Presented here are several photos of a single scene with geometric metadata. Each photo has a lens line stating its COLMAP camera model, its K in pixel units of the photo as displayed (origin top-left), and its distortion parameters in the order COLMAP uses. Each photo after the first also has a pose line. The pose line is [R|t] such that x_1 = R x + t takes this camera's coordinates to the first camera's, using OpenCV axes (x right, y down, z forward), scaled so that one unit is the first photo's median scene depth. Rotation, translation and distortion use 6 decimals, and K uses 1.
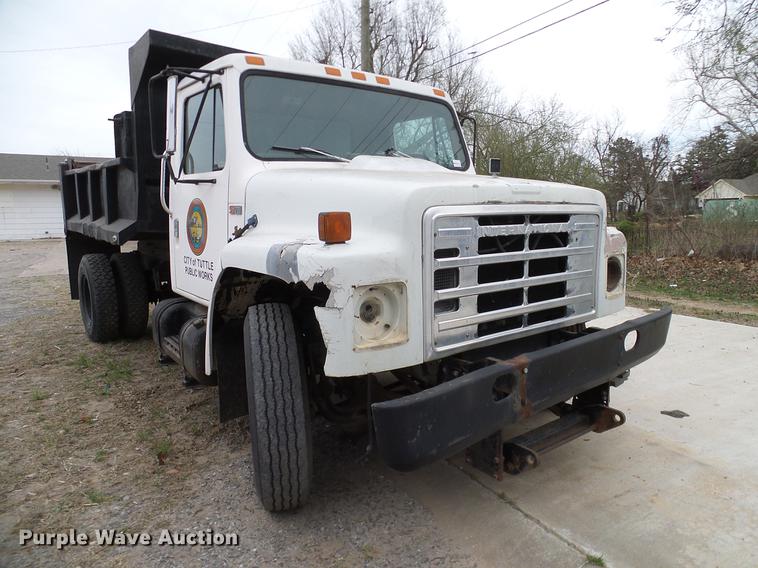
lens RADIAL K [[526.4, 0, 381.5], [0, 526.4, 285.1], [0, 0, 1]] dist [0.007849, -0.003141]
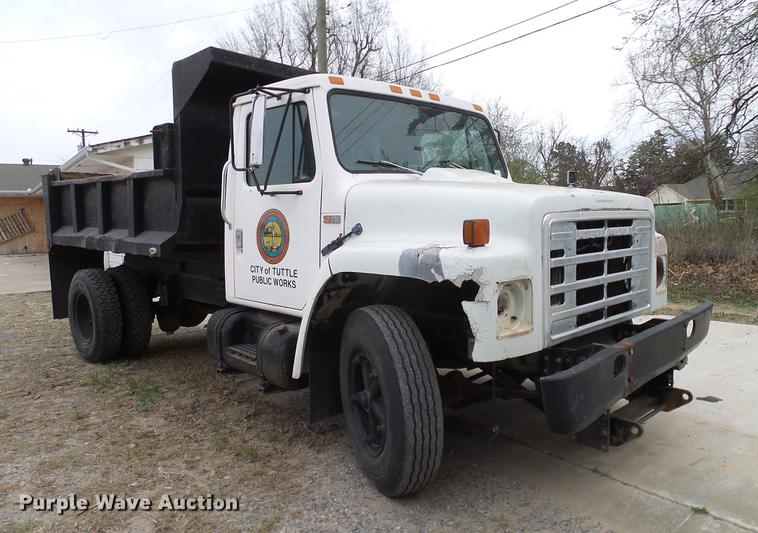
lens RADIAL K [[580.5, 0, 373.1], [0, 580.5, 275.0], [0, 0, 1]] dist [0.004979, 0.004027]
pose [[0.993836, -0.023327, 0.108377, -0.331521], [0.028248, 0.998628, -0.044097, 0.024608], [-0.107200, 0.046887, 0.993131, -0.175315]]
